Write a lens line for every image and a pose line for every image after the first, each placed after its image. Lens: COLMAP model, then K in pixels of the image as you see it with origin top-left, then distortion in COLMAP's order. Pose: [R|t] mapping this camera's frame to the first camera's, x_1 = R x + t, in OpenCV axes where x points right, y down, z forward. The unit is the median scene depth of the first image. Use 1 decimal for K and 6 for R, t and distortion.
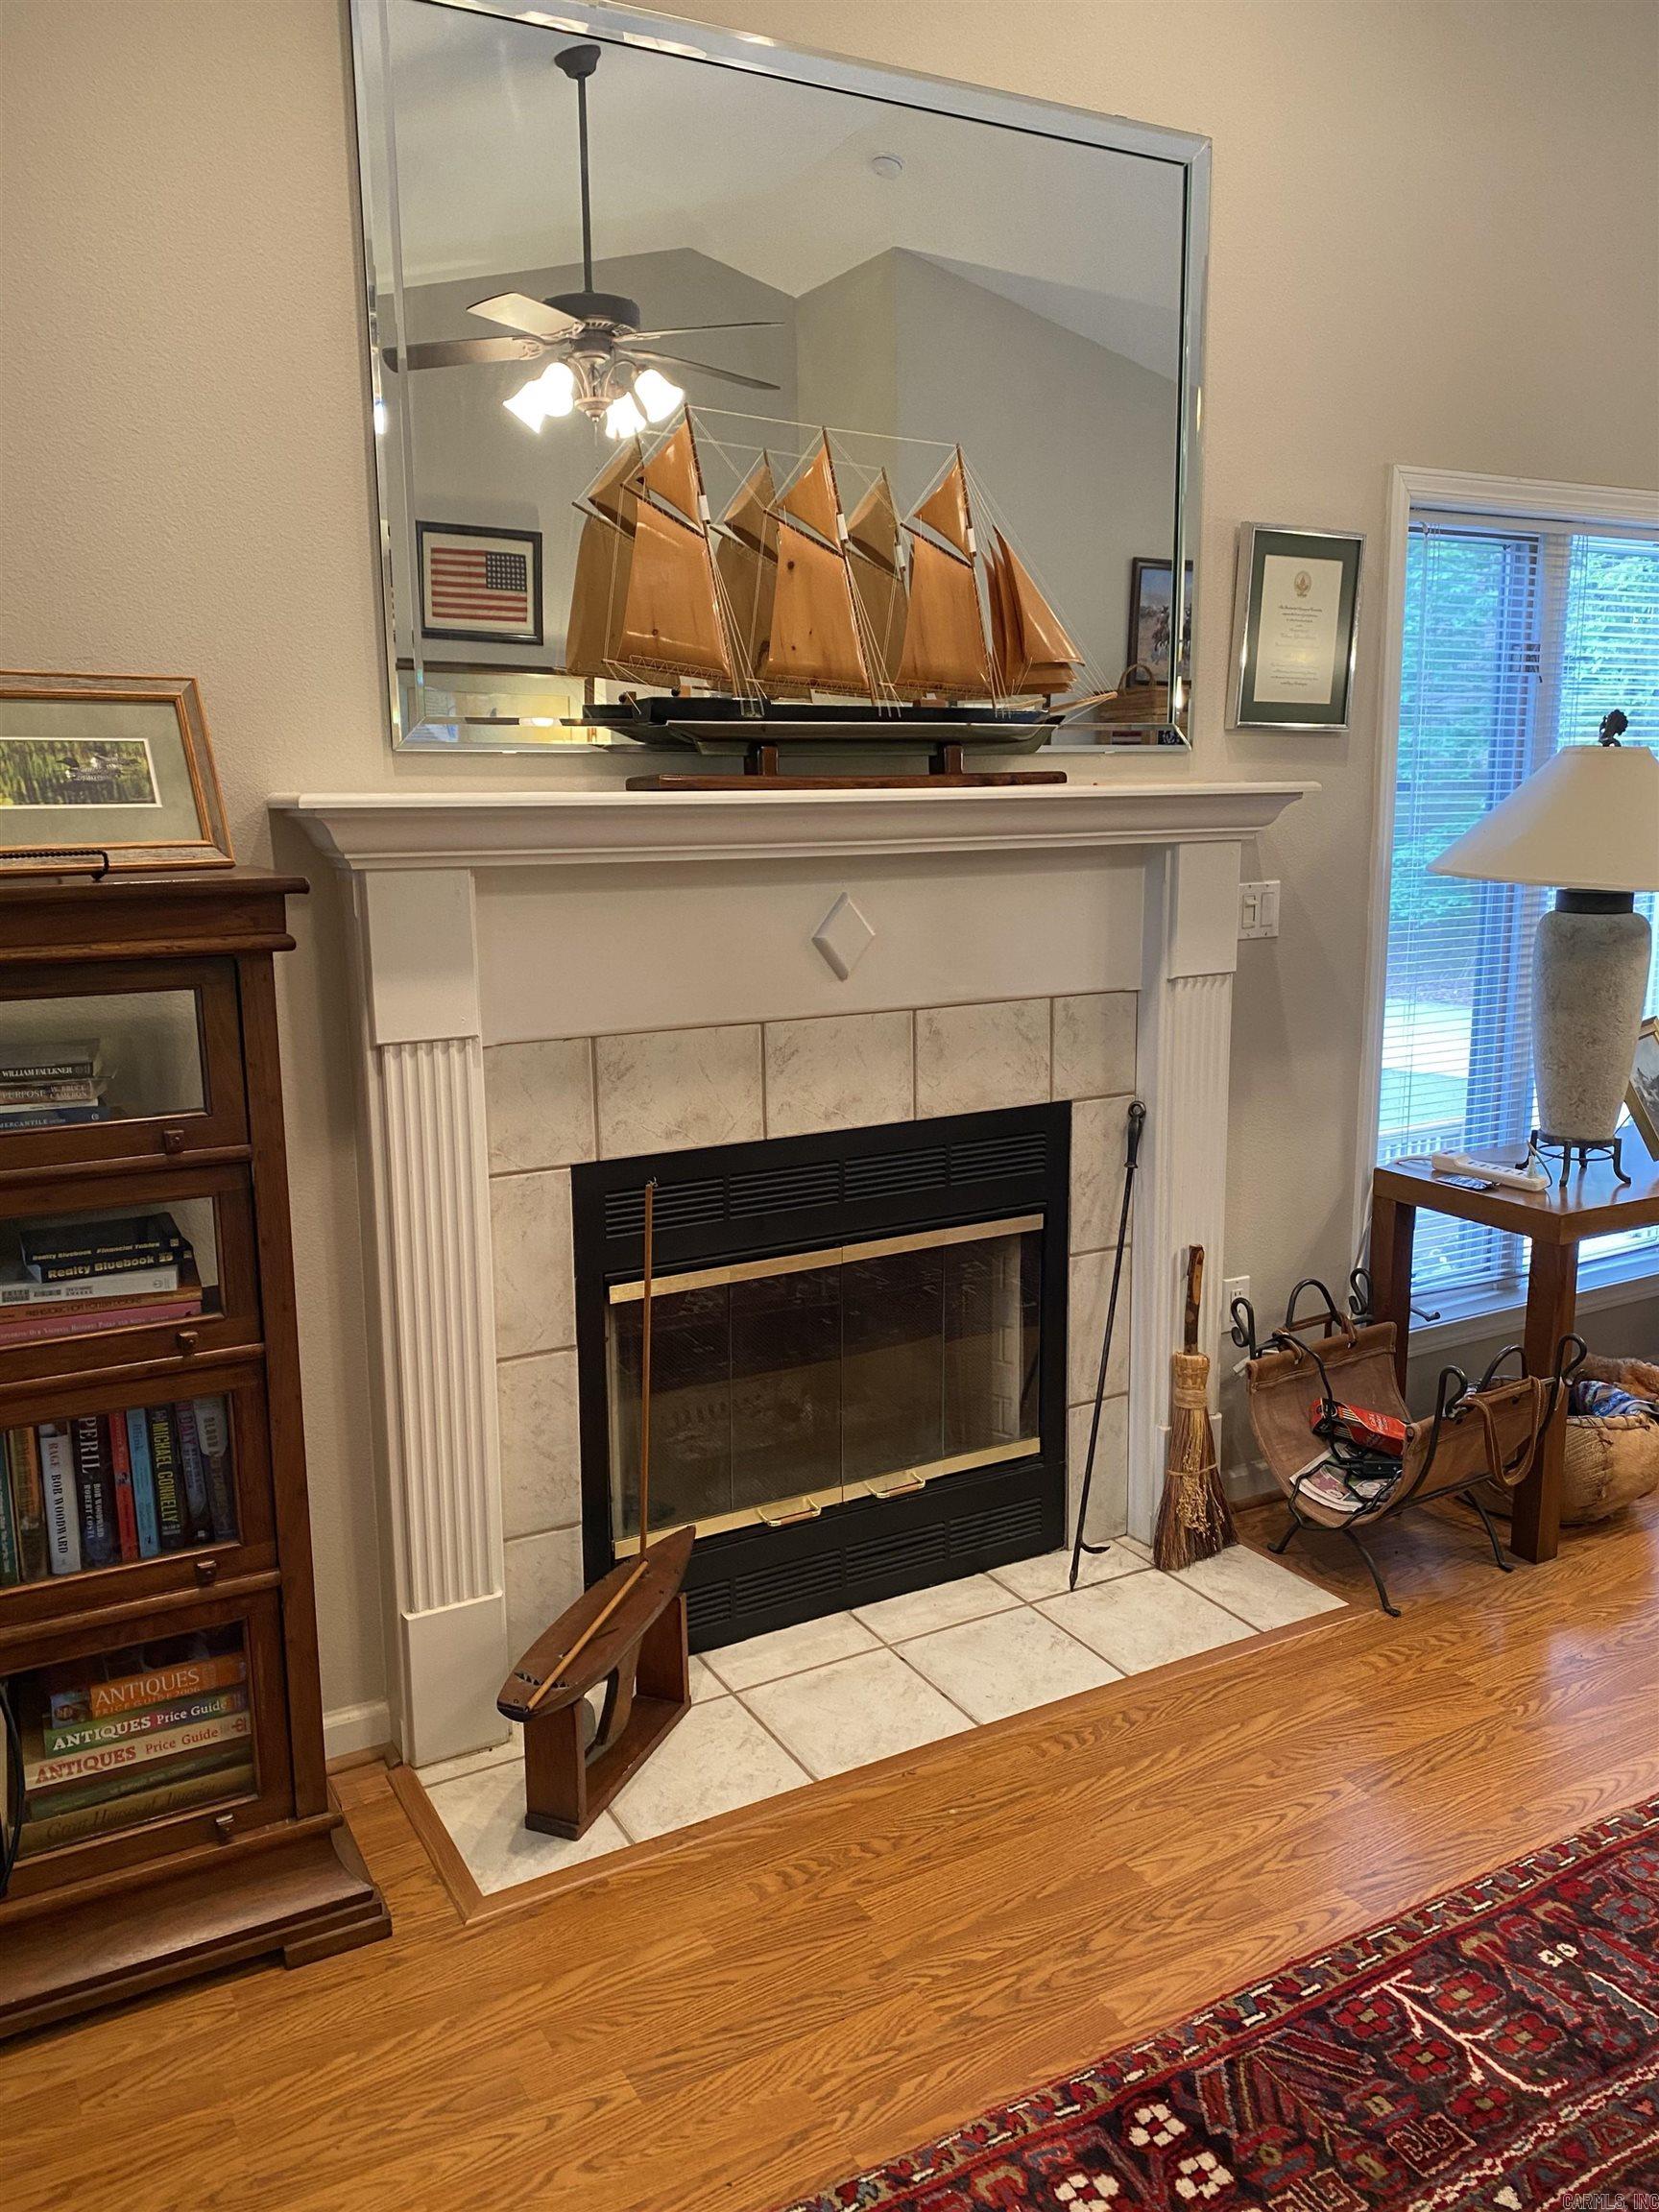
lens RADIAL K [[1712.4, 0, 823.6], [0, 1712.4, 1082.8], [0, 0, 1]] dist [0.011499, -0.002450]
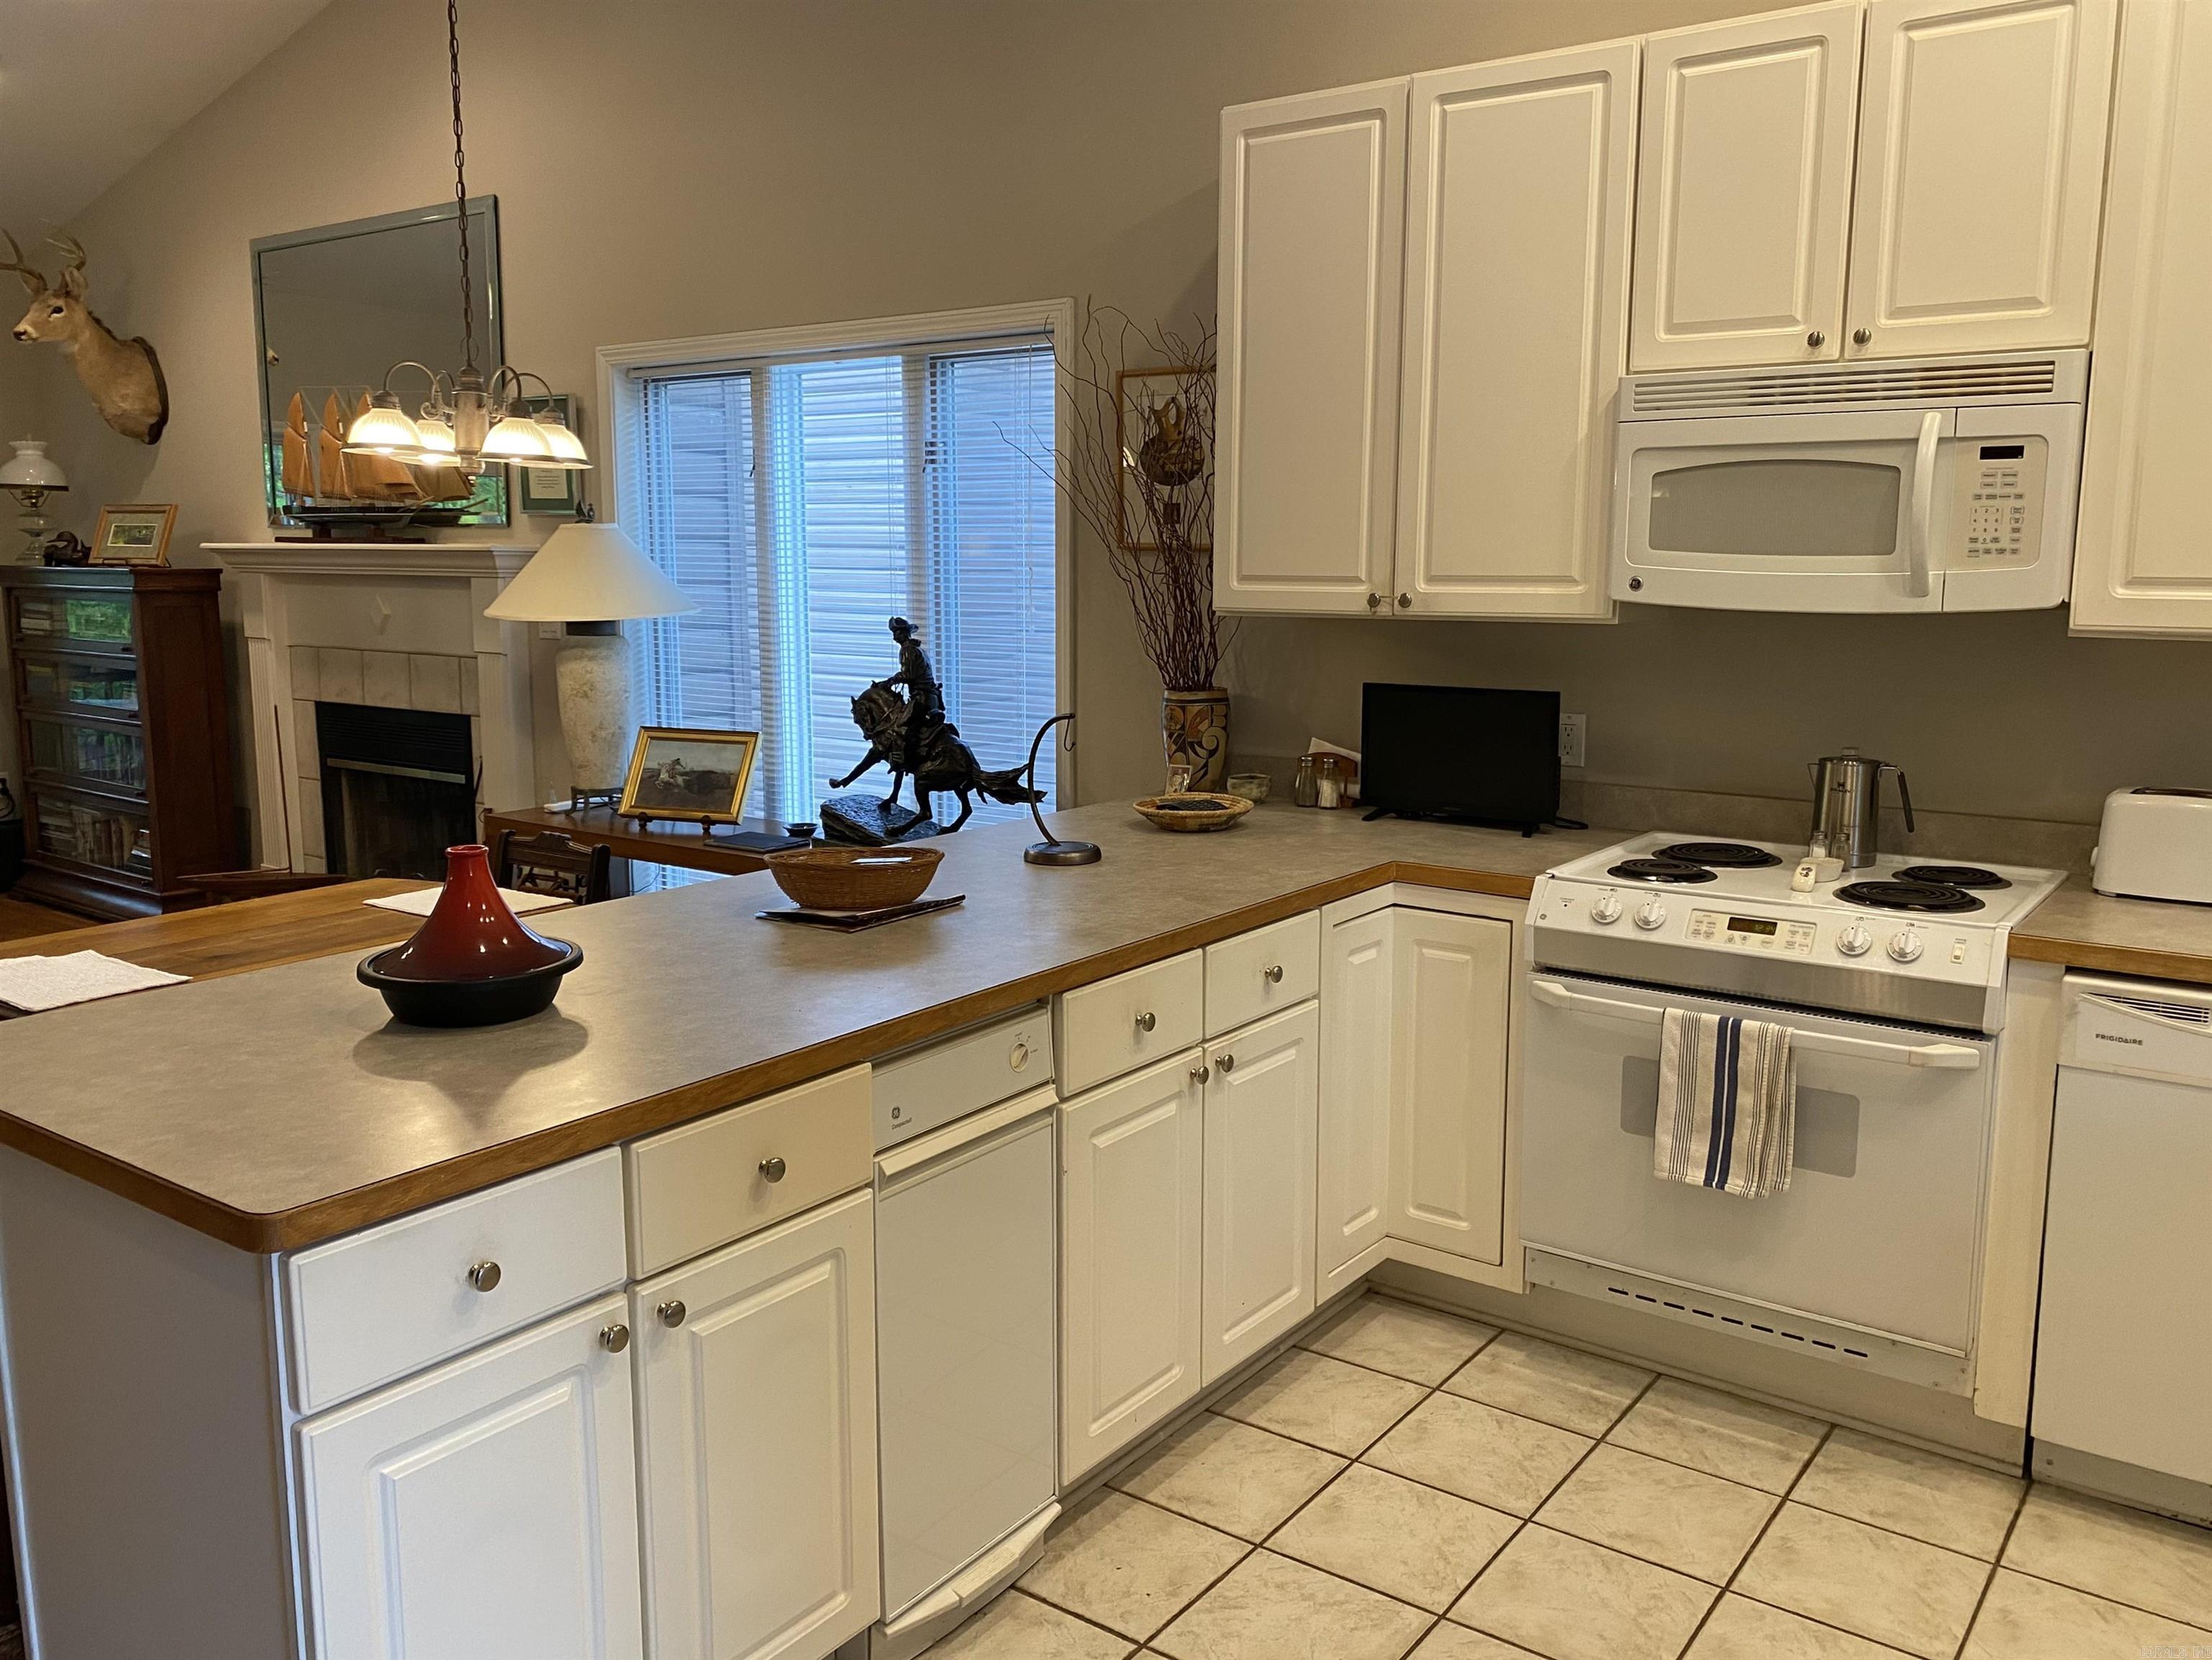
lens RADIAL K [[1715.5, 0, 1109.8], [0, 1715.5, 817.1], [0, 0, 1]] dist [0.001453, -0.004372]
pose [[0.419007, 0.150985, -0.895342, 2.104275], [-0.173357, 0.981241, 0.084342, -0.158302], [0.891280, 0.119874, 0.437321, 0.819886]]
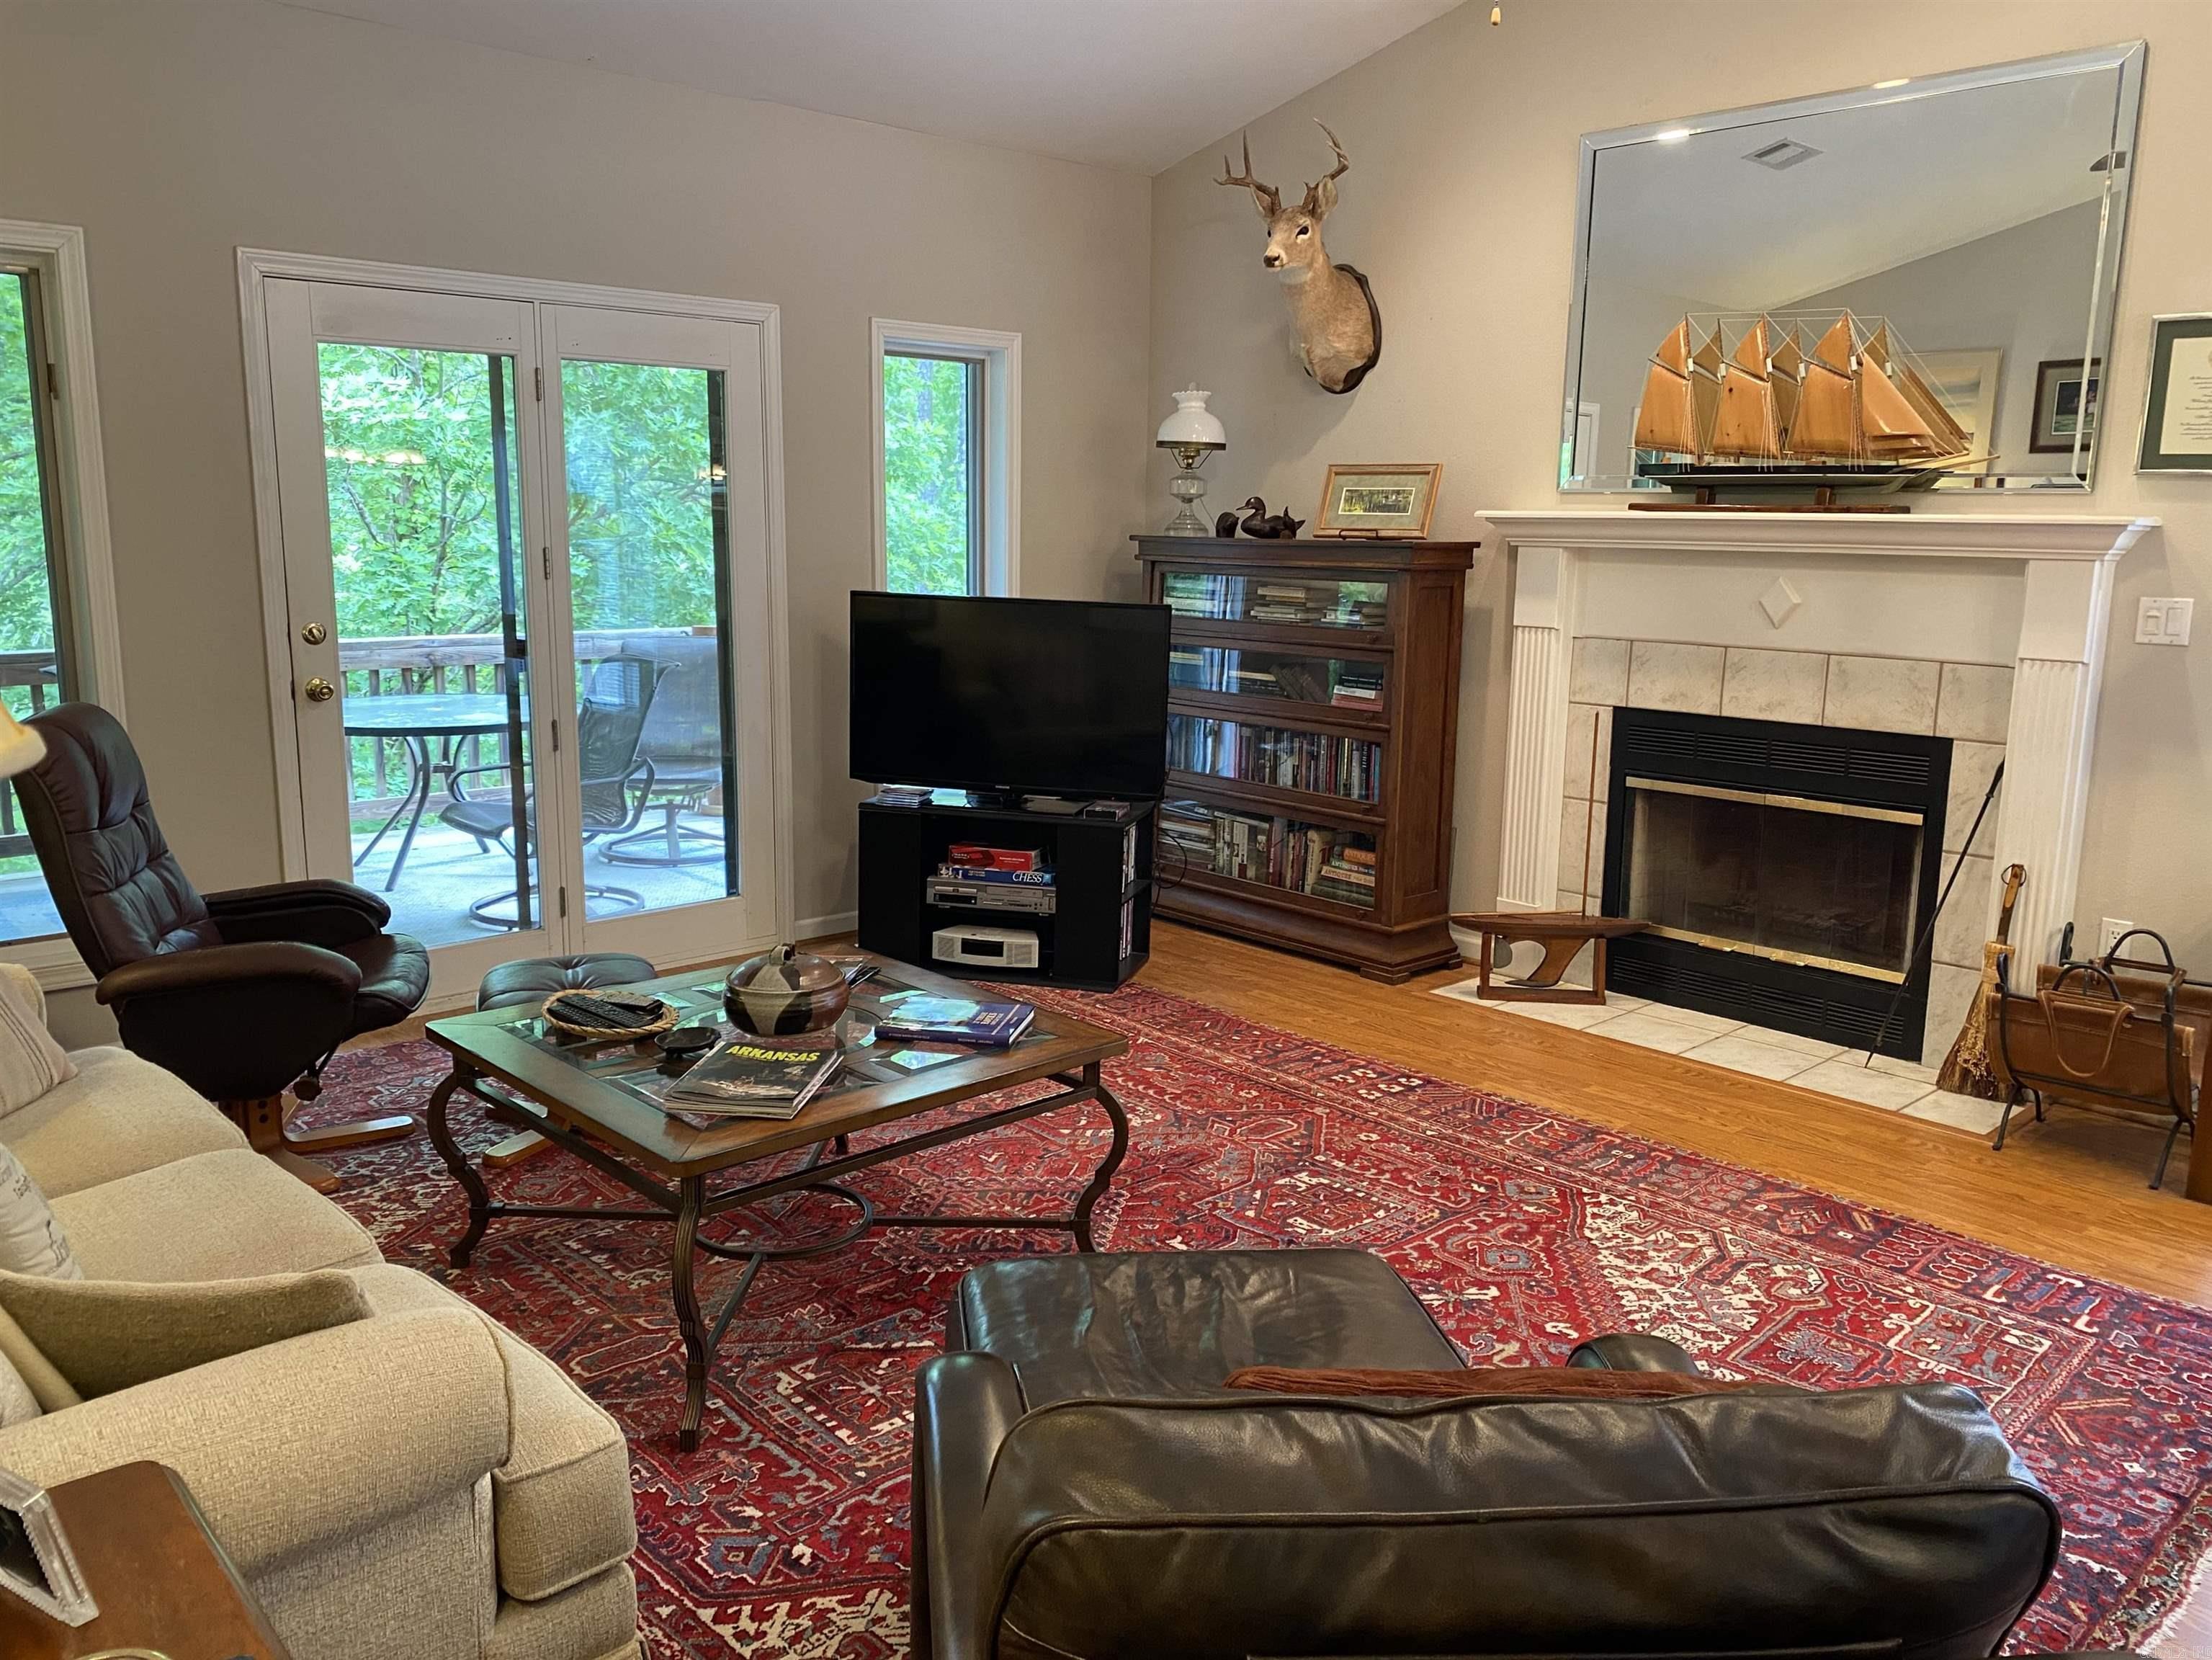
lens RADIAL K [[1702.3, 0, 1098.7], [0, 1702.3, 816.2], [0, 0, 1]] dist [0.082929, -0.102157]
pose [[0.234363, 0.182426, -0.954880, 1.355291], [-0.190544, 0.971803, 0.138892, 0.009333], [0.953293, 0.149395, 0.262515, -0.039472]]
